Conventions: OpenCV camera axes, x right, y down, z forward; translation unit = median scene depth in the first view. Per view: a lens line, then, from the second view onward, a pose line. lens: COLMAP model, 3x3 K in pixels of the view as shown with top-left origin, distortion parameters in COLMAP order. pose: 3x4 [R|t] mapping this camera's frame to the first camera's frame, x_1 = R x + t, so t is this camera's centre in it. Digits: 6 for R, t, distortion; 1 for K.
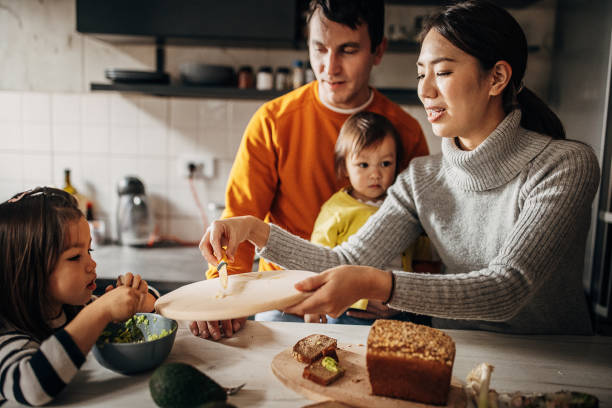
lens RADIAL K [[599.1, 0, 303.6], [0, 599.1, 202.0], [0, 0, 1]] dist [-0.007636, -0.009846]
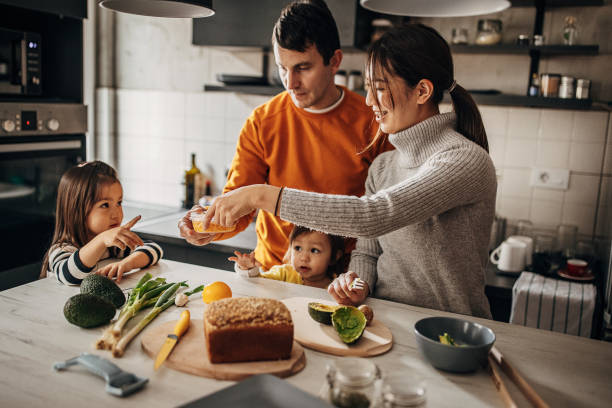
lens RADIAL K [[599.1, 0, 303.6], [0, 599.1, 202.0], [0, 0, 1]] dist [-0.007636, -0.009846]
pose [[0.925409, 0.069389, -0.372563, 0.310251], [-0.065417, 0.997586, 0.023310, 0.002576], [0.373281, 0.002801, 0.927714, -0.080075]]
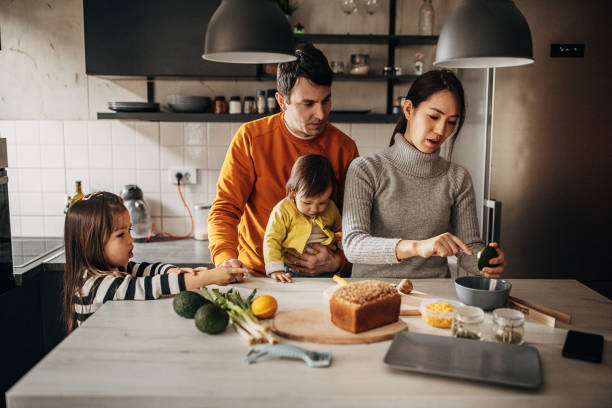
lens RADIAL K [[586.9, 0, 308.6], [0, 586.9, 204.9], [0, 0, 1]] dist [-0.007255, -0.009402]
pose [[0.998271, -0.034360, 0.047685, 0.024407], [0.034357, 0.999409, 0.000894, 0.010373], [-0.047687, 0.000746, 0.998862, -0.255035]]
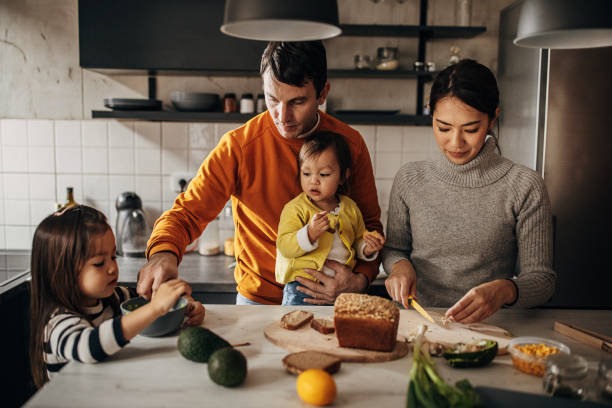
lens RADIAL K [[599.1, 0, 303.6], [0, 599.1, 202.0], [0, 0, 1]] dist [-0.007636, -0.009846]
pose [[0.998997, -0.024299, 0.037602, -0.004642], [0.025099, 0.999465, -0.020948, 0.006203], [-0.037073, 0.021871, 0.999073, -0.131930]]
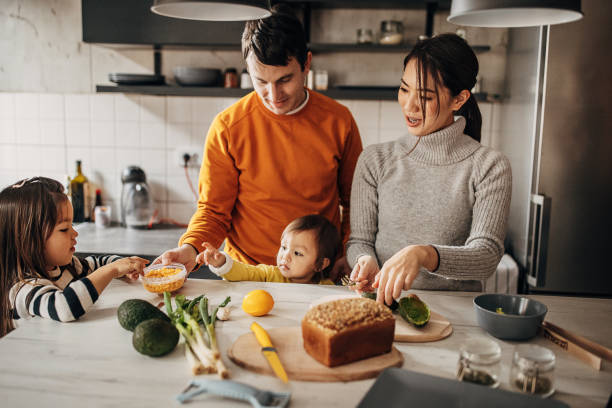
lens RADIAL K [[610.6, 0, 302.8], [0, 610.6, 199.1], [0, 0, 1]] dist [-0.007812, -0.010714]
pose [[0.998713, -0.005727, -0.050391, 0.095118], [0.006544, 0.999849, 0.016079, 0.003161], [0.050291, -0.016388, 0.998600, -0.147566]]
